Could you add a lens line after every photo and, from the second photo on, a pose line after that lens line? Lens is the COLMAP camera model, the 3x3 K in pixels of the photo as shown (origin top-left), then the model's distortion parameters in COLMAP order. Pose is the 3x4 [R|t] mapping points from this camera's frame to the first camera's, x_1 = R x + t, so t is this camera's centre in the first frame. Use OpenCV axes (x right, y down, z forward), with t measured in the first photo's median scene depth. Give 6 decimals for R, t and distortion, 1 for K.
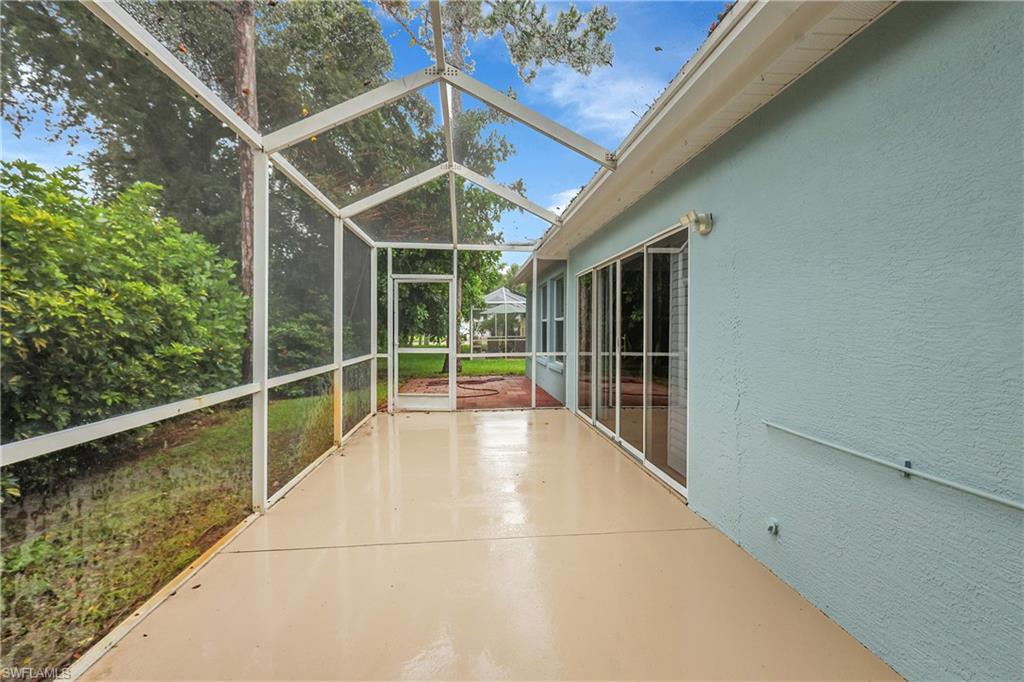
lens RADIAL K [[503.6, 0, 507.8], [0, 503.6, 335.8], [0, 0, 1]] dist [-0.000273, 0.000207]
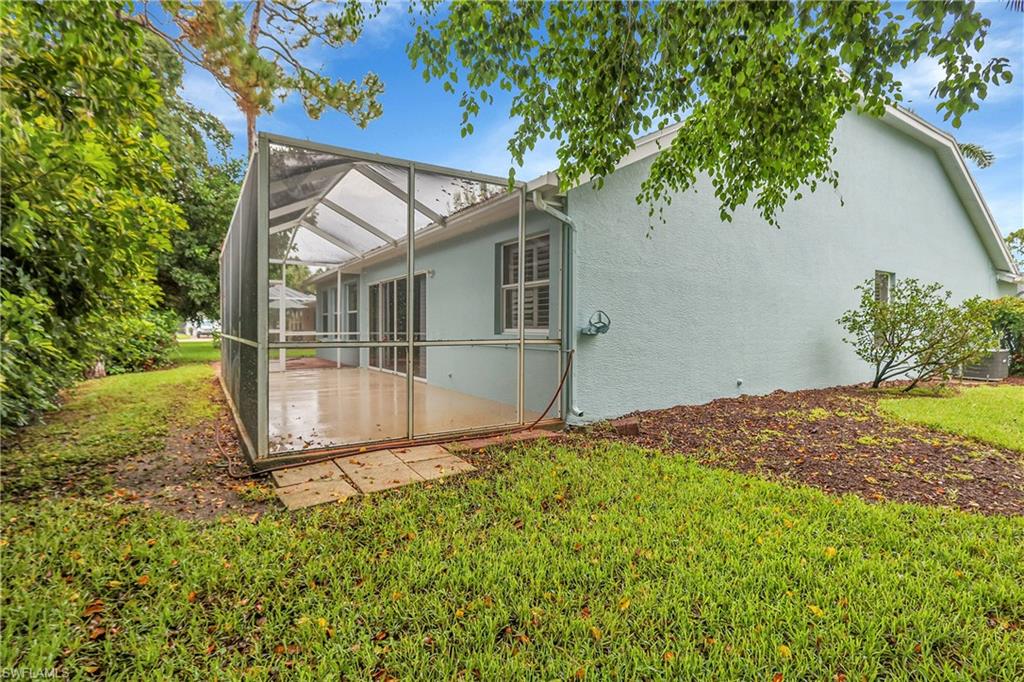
lens RADIAL K [[503.6, 0, 507.8], [0, 503.6, 335.8], [0, 0, 1]] dist [-0.000273, 0.000207]
pose [[0.894419, -0.009108, 0.447137, -0.213236], [0.006995, 0.999955, 0.006378, 0.044265], [-0.447175, -0.002577, 0.894443, -0.757778]]
